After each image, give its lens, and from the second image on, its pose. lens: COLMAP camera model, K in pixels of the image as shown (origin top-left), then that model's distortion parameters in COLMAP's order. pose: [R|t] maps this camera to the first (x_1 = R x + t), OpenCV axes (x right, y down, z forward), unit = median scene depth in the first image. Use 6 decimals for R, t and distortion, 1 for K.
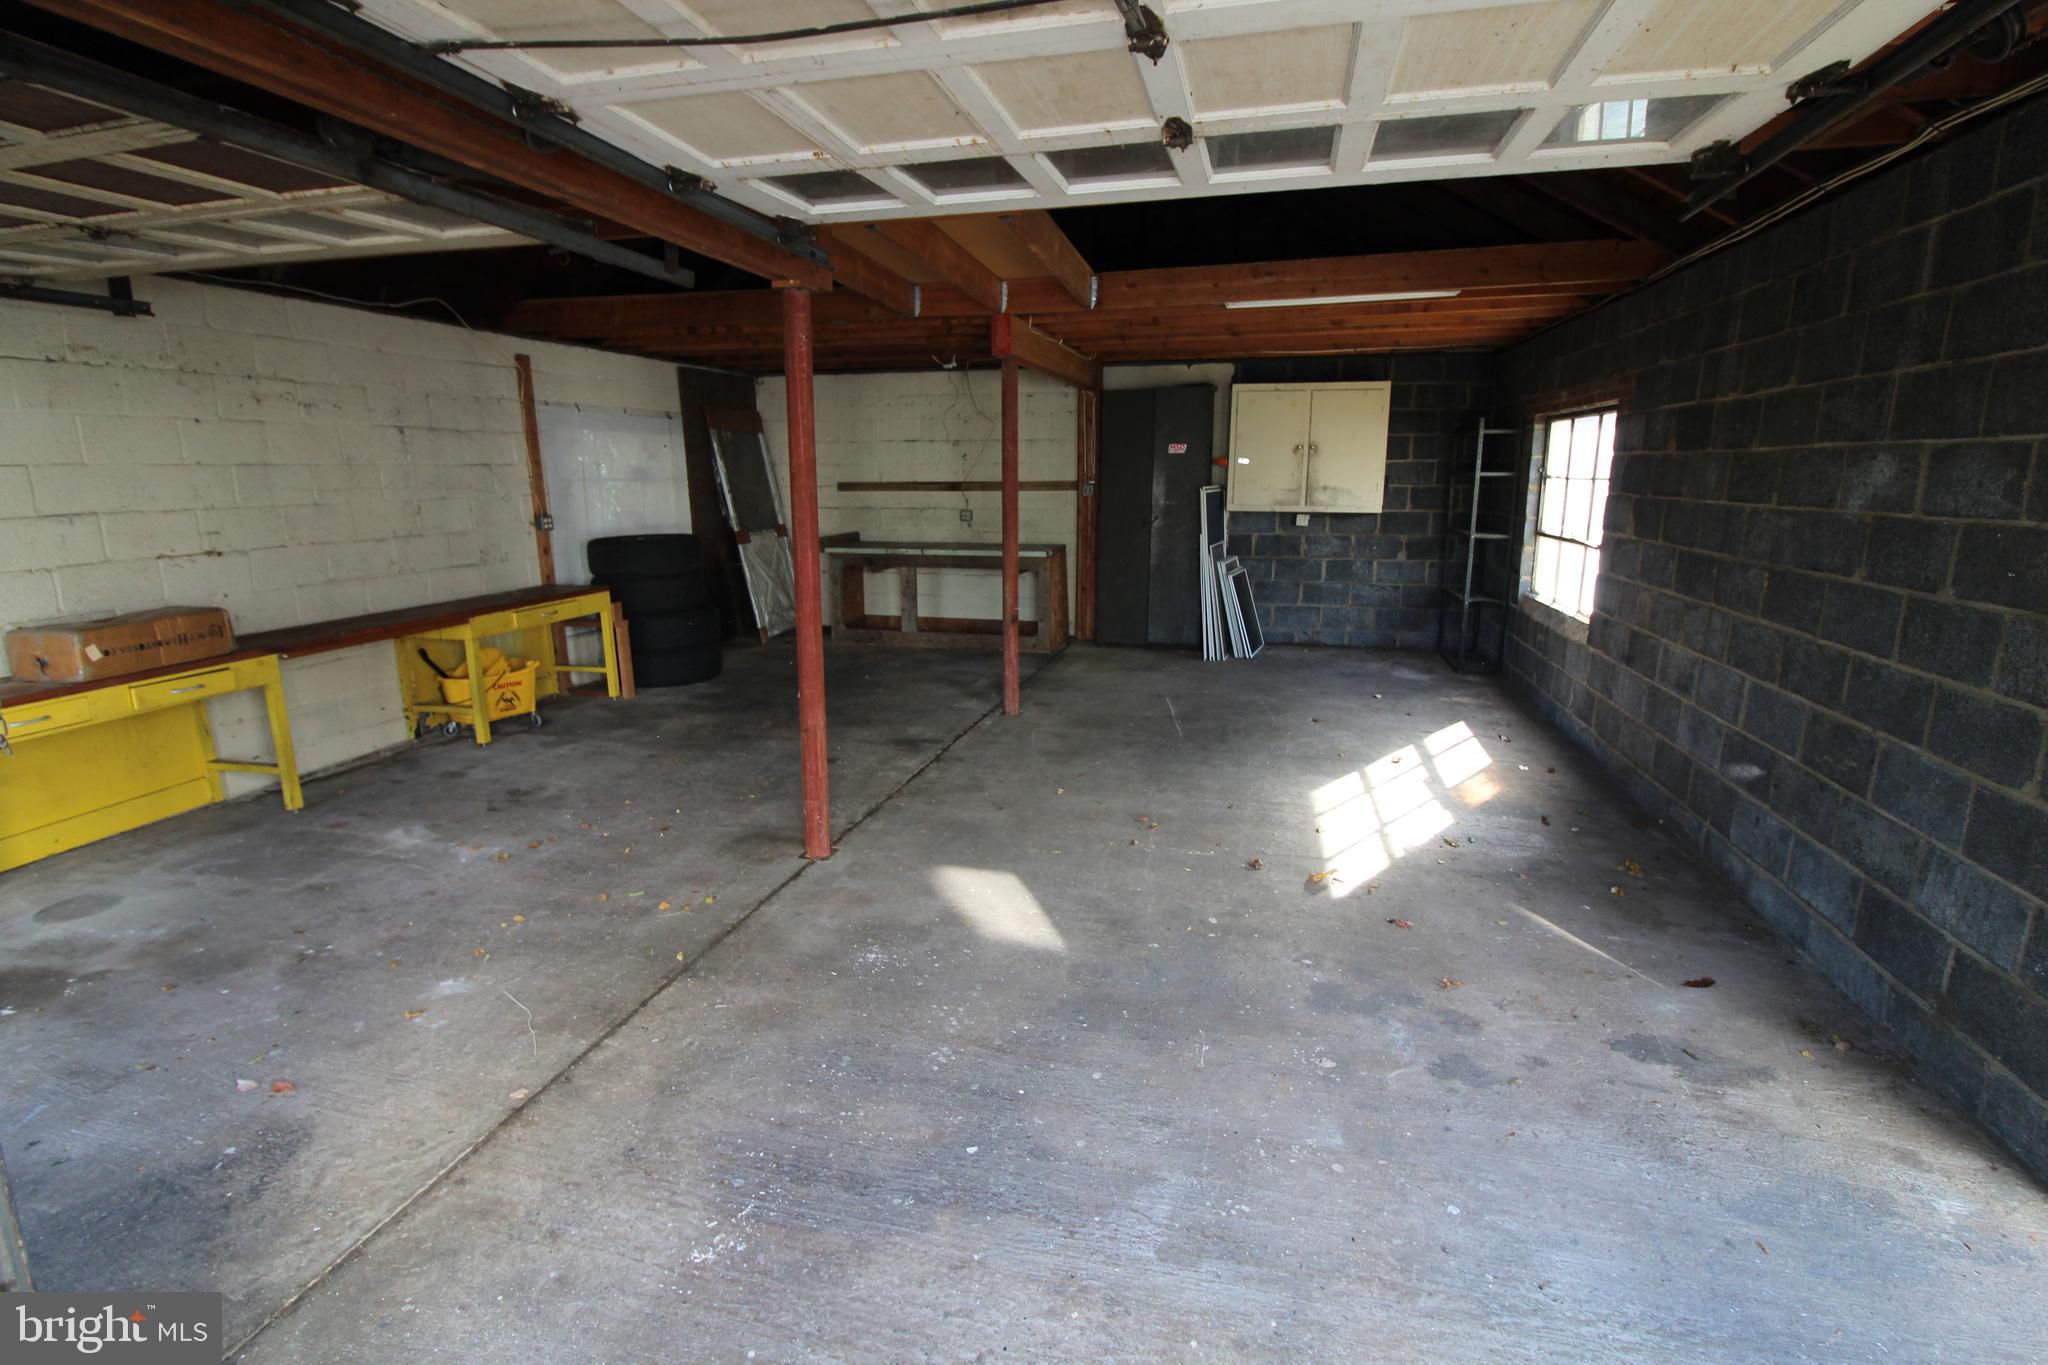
lens RADIAL K [[950.0, 0, 1030.5], [0, 950.0, 643.9], [0, 0, 1]] dist [0.000837, -0.014129]
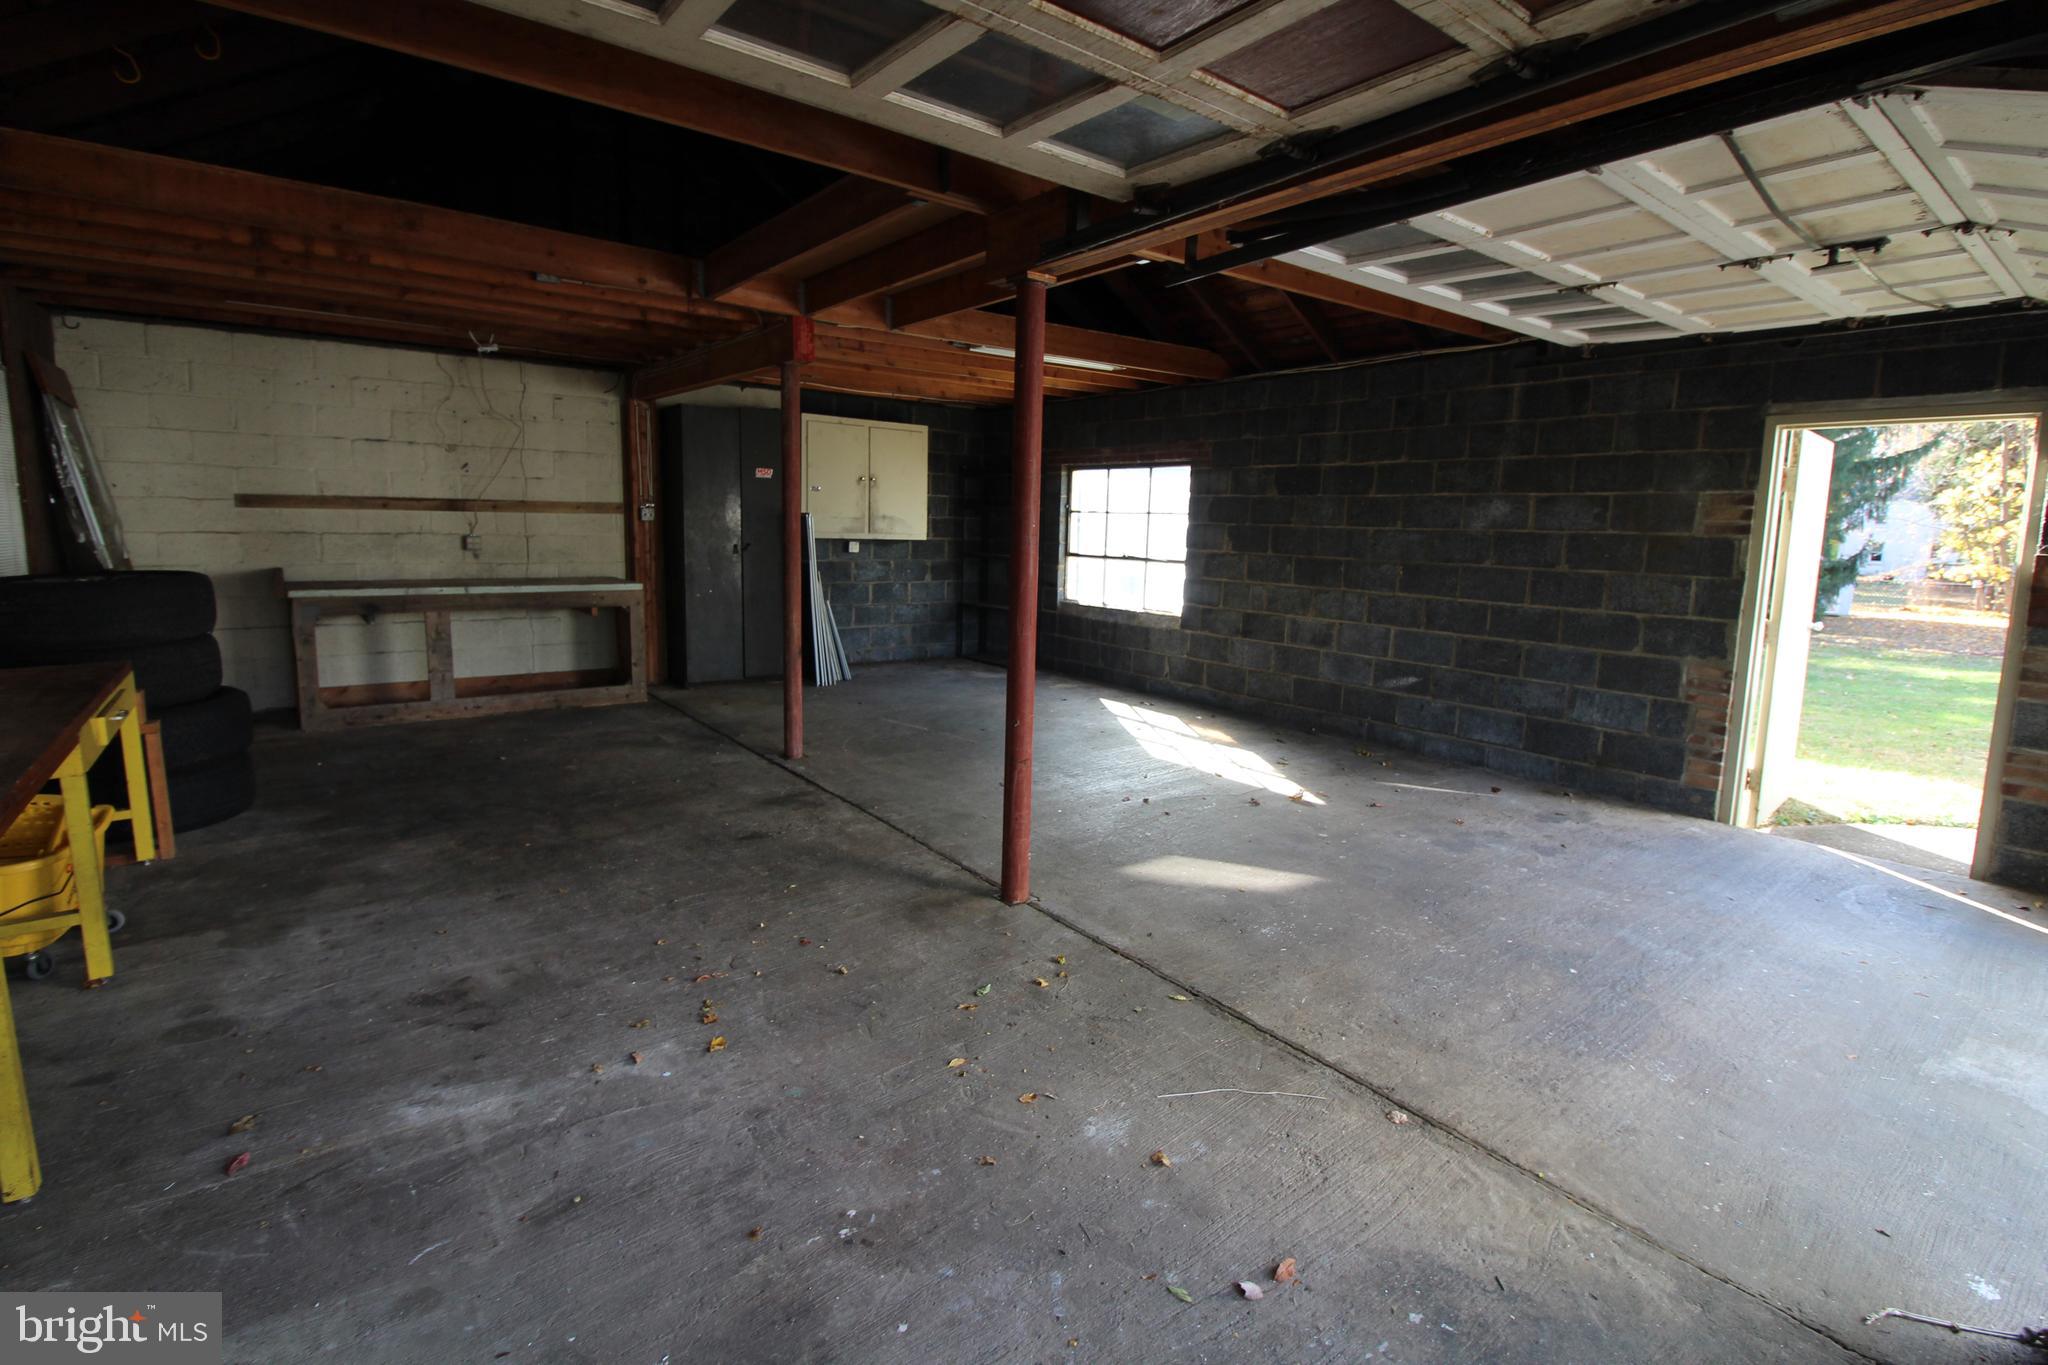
lens RADIAL K [[950.0, 0, 1030.5], [0, 950.0, 643.9], [0, 0, 1]] dist [0.000837, -0.014129]
pose [[0.614333, -0.081622, 0.784814, -0.755821], [0.113737, 0.993408, 0.014286, -0.026285], [-0.780807, 0.080486, 0.619567, 0.338611]]
